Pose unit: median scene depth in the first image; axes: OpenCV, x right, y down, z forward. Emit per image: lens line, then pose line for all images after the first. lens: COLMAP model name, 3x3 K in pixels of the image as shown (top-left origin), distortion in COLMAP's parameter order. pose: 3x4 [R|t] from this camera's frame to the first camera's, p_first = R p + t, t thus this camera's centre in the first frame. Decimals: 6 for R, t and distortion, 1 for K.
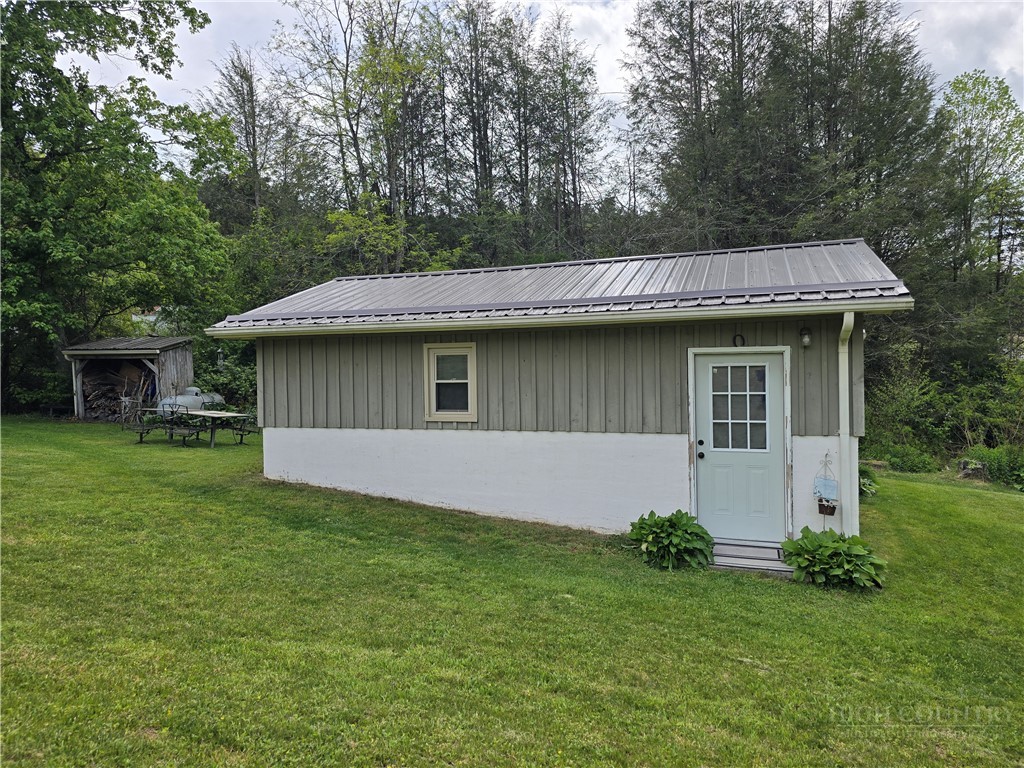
lens RADIAL K [[688.3, 0, 511.5], [0, 688.3, 380.6], [0, 0, 1]] dist [0.052345, -0.036635]
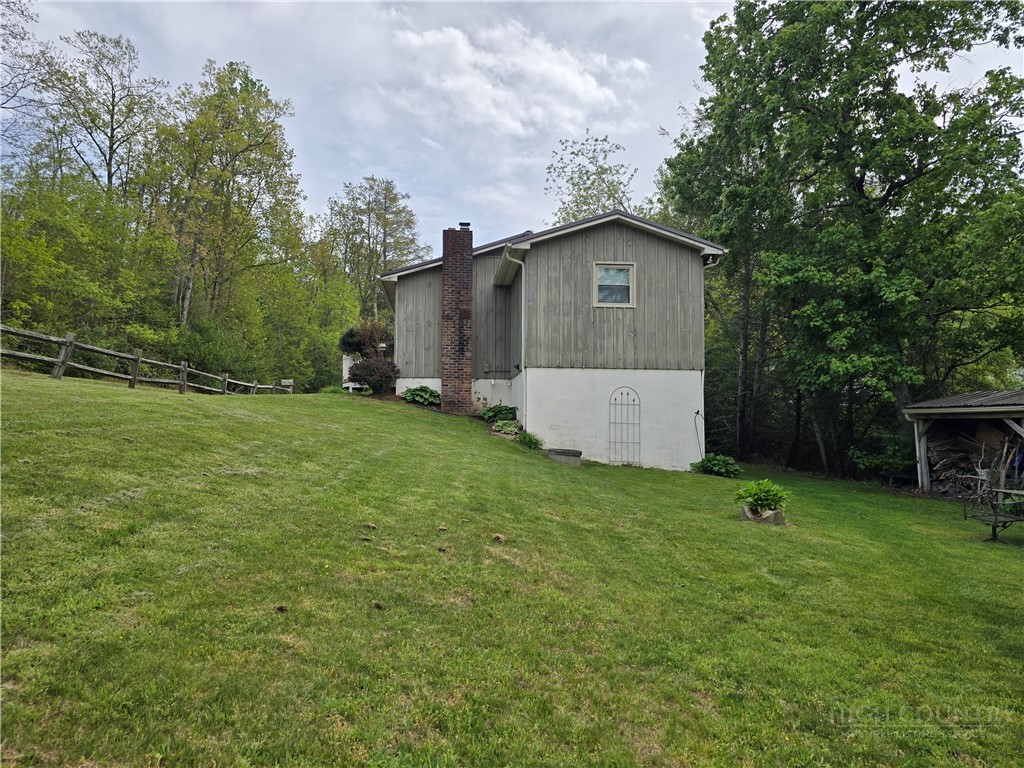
lens RADIAL K [[688.3, 0, 511.5], [0, 688.3, 380.6], [0, 0, 1]] dist [0.052345, -0.036635]
pose [[0.428721, -0.053298, -0.901864, -0.079158], [-0.026269, 0.997101, -0.071414, -0.004590], [0.903055, 0.054308, 0.426078, 0.203360]]
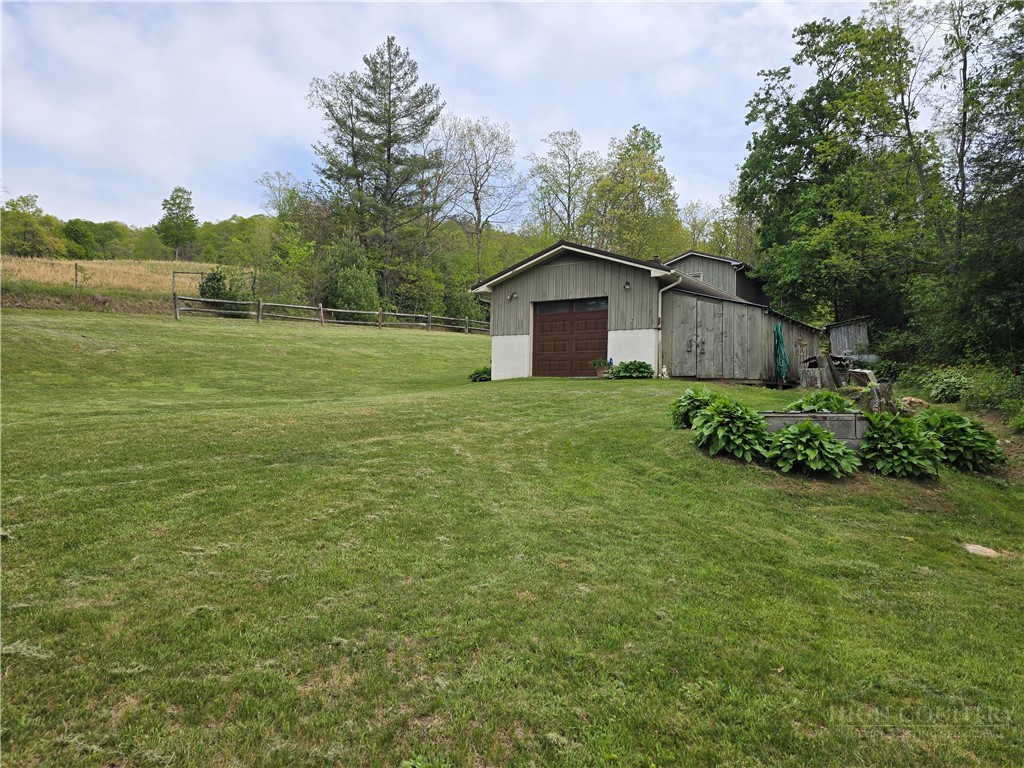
lens RADIAL K [[688.3, 0, 511.5], [0, 688.3, 380.6], [0, 0, 1]] dist [0.052345, -0.036635]
pose [[-0.246985, -0.008290, -0.968984, 1.056328], [-0.025938, 0.999662, -0.001941, 0.087372], [0.968672, 0.024654, -0.247116, 0.624423]]
